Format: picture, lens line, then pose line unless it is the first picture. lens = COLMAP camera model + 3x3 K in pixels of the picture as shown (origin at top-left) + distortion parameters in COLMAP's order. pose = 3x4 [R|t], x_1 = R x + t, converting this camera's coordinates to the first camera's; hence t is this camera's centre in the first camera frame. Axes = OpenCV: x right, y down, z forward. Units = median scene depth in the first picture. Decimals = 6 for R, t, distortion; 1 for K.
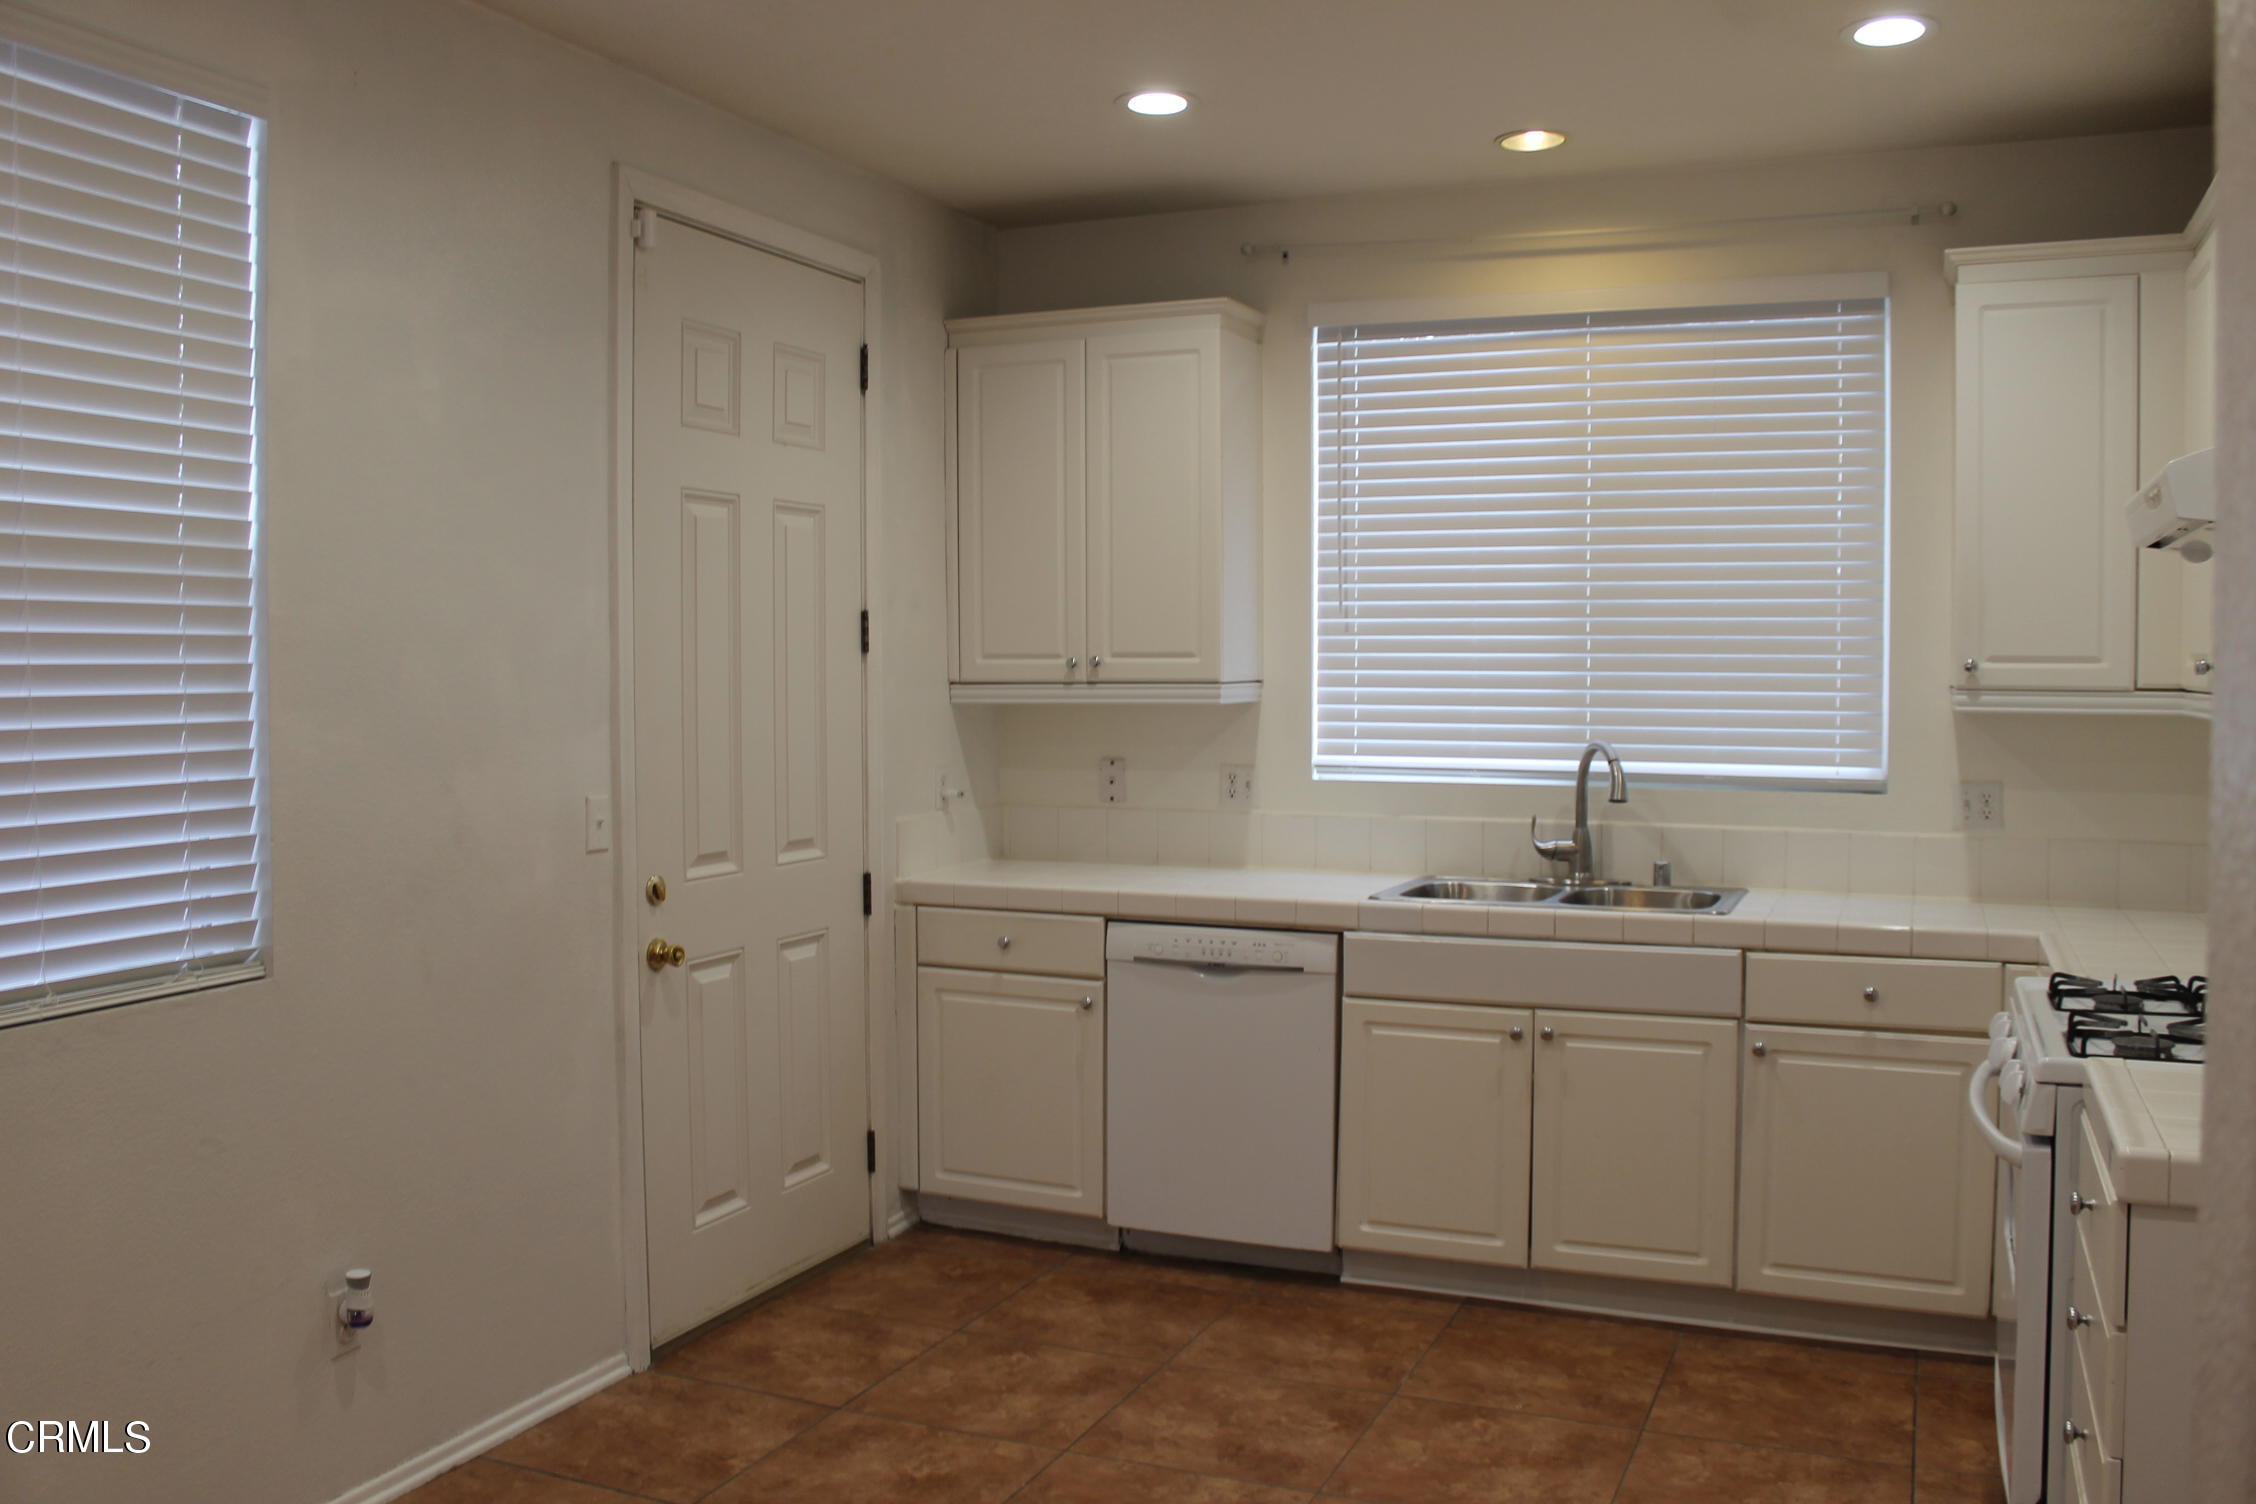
lens RADIAL K [[1915.0, 0, 1127.3], [0, 1915.0, 725.4], [0, 0, 1]] dist [-0.142096, 0.116190]
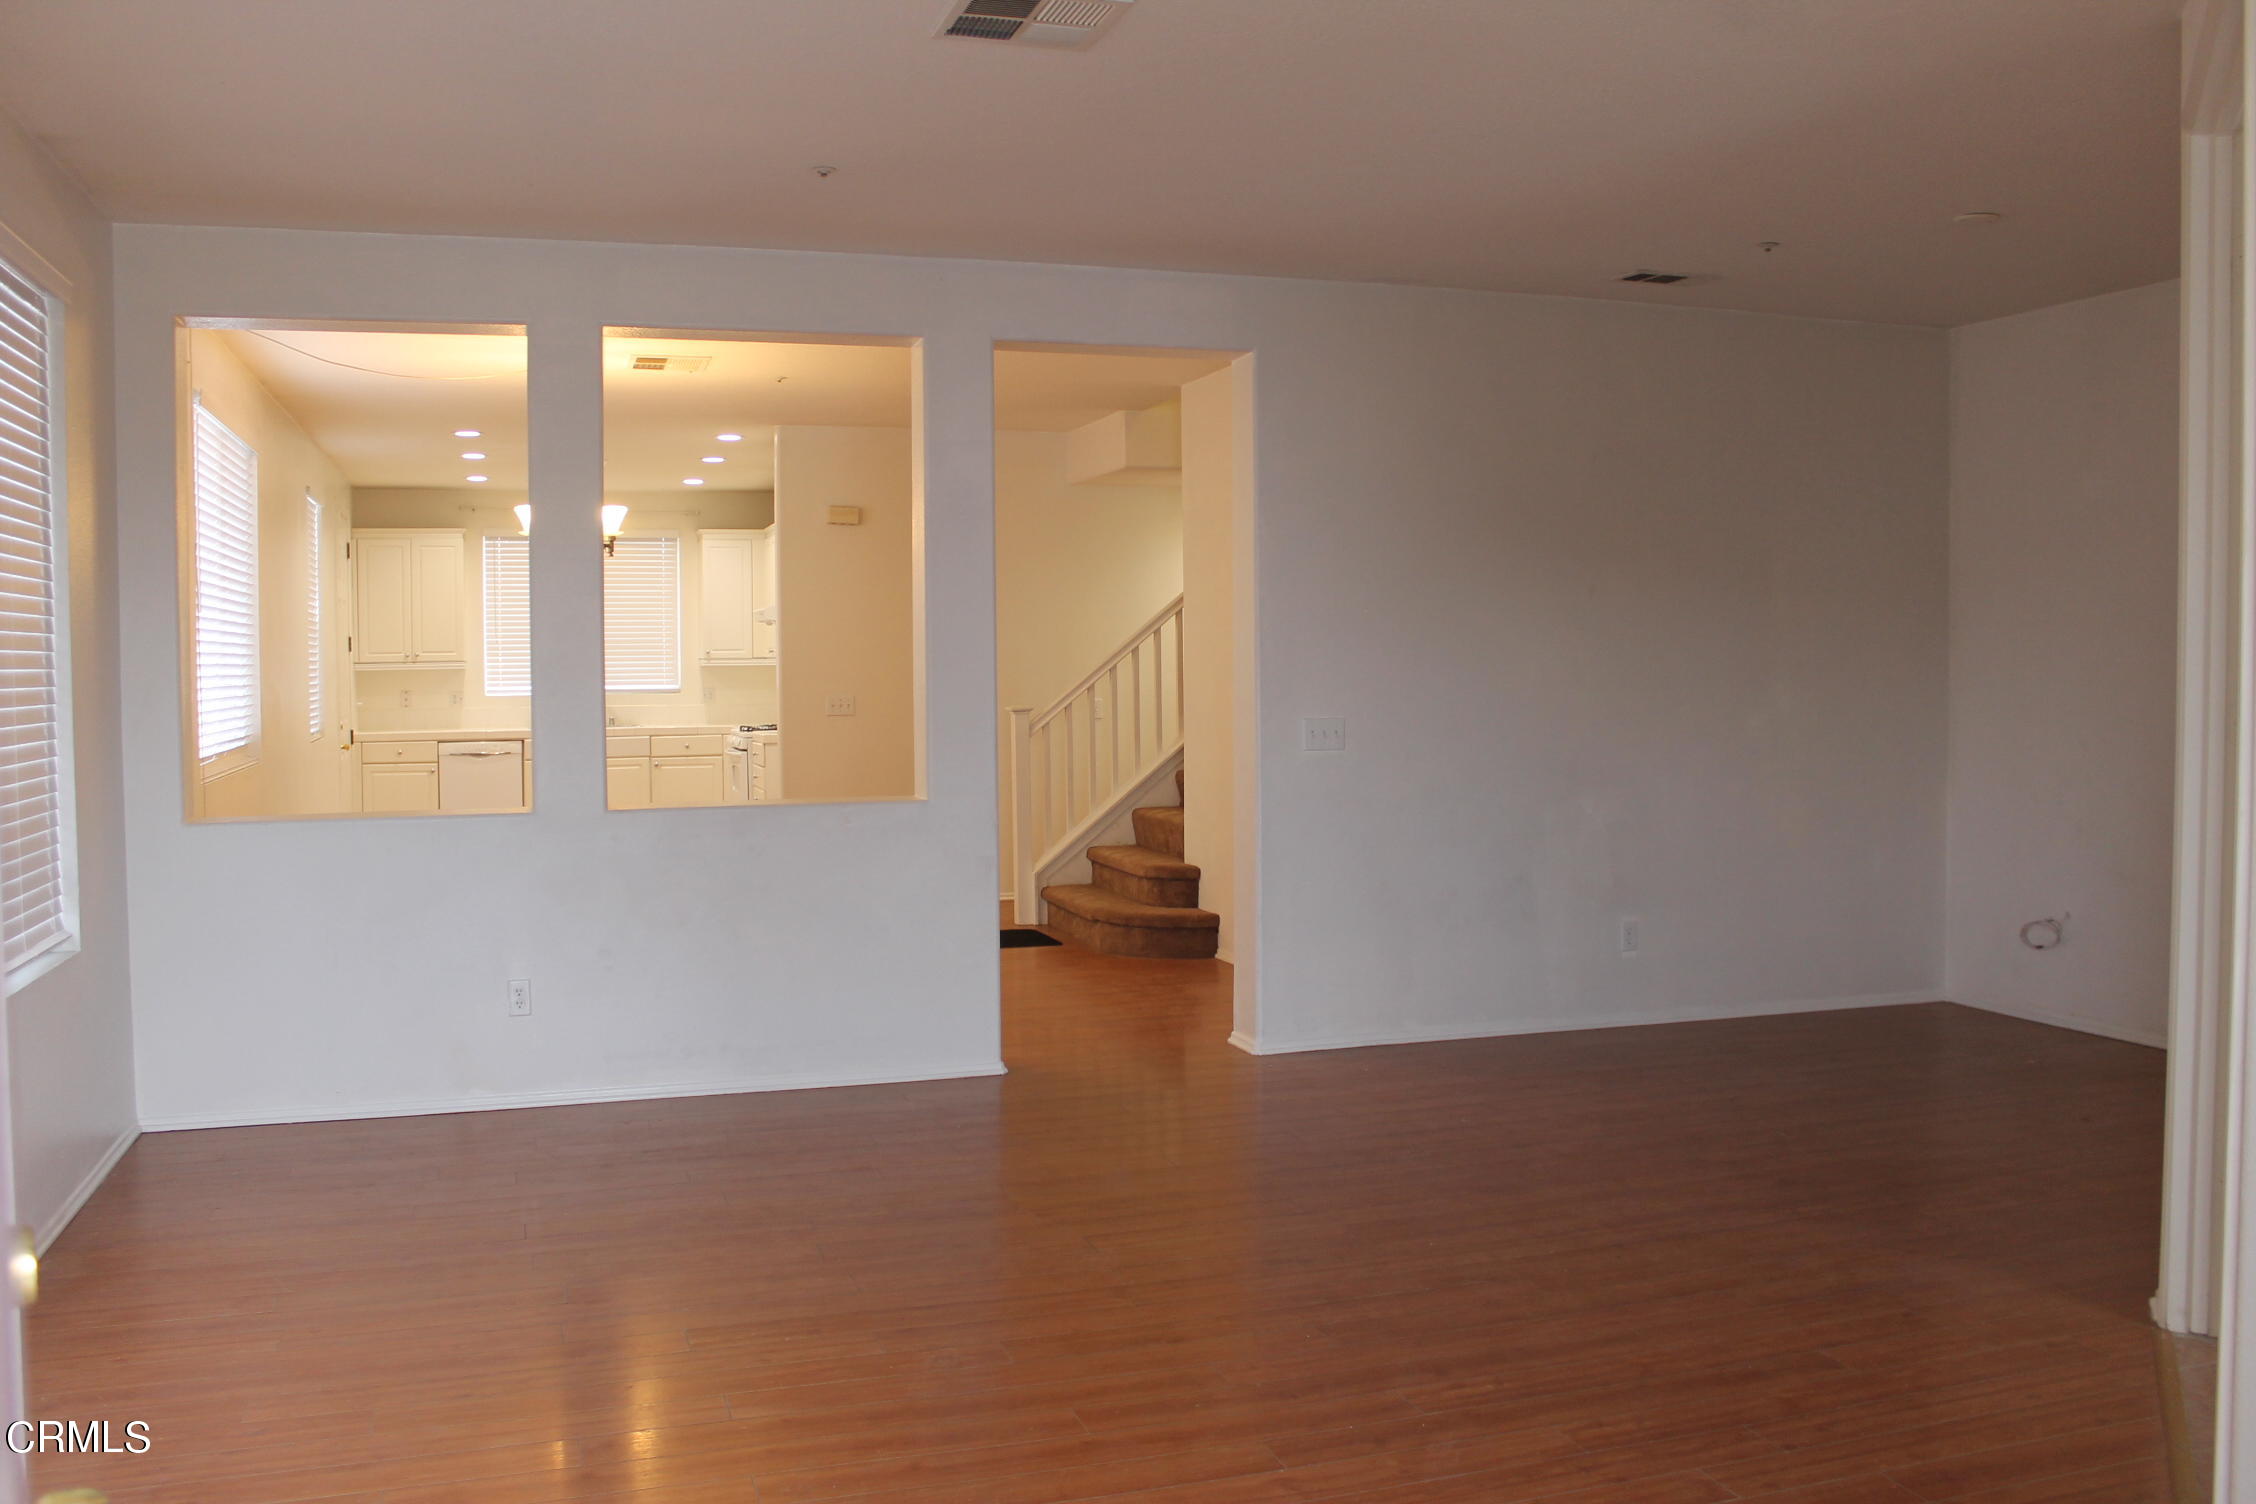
lens RADIAL K [[1915.0, 0, 1127.3], [0, 1915.0, 725.4], [0, 0, 1]] dist [-0.142096, 0.116190]
pose [[0.750993, -0.029490, 0.659651, -1.147495], [0.032469, 0.999443, 0.007716, 0.090409], [-0.659511, 0.015623, 0.751533, -1.911334]]
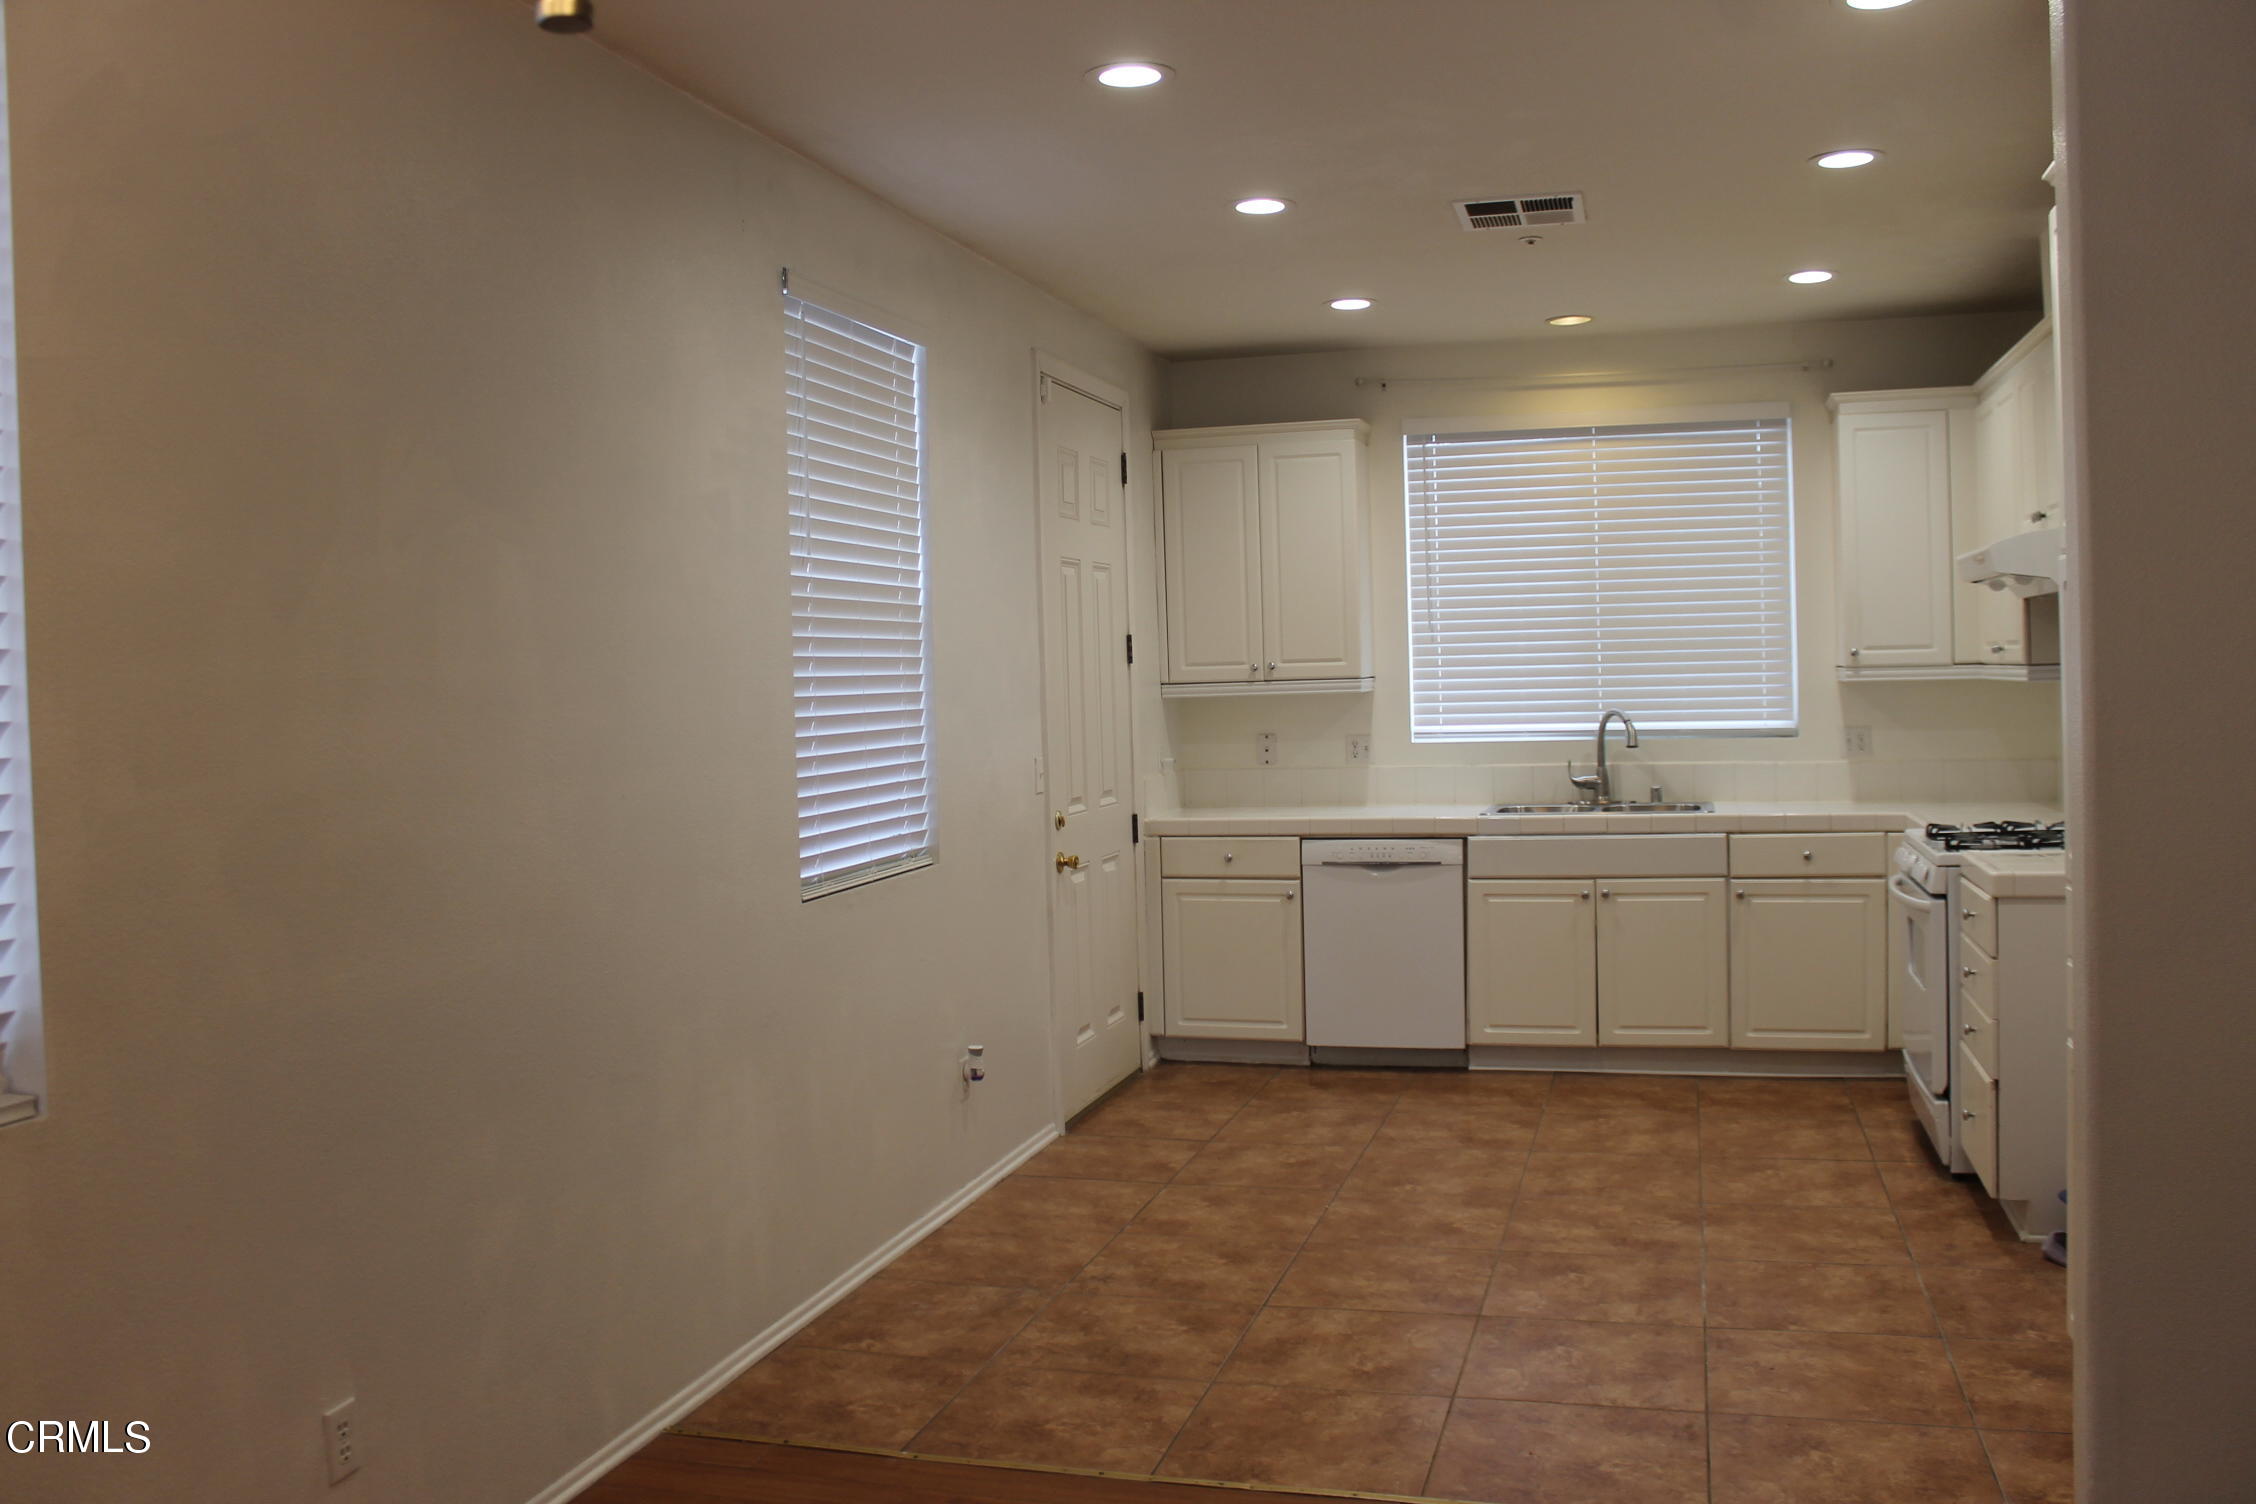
lens RADIAL K [[1915.0, 0, 1127.3], [0, 1915.0, 725.4], [0, 0, 1]] dist [-0.142096, 0.116190]
pose [[0.991718, -0.030357, 0.124799, -0.336314], [0.031423, 0.999485, -0.006578, 0.019634], [-0.124535, 0.010445, 0.992160, -0.473386]]
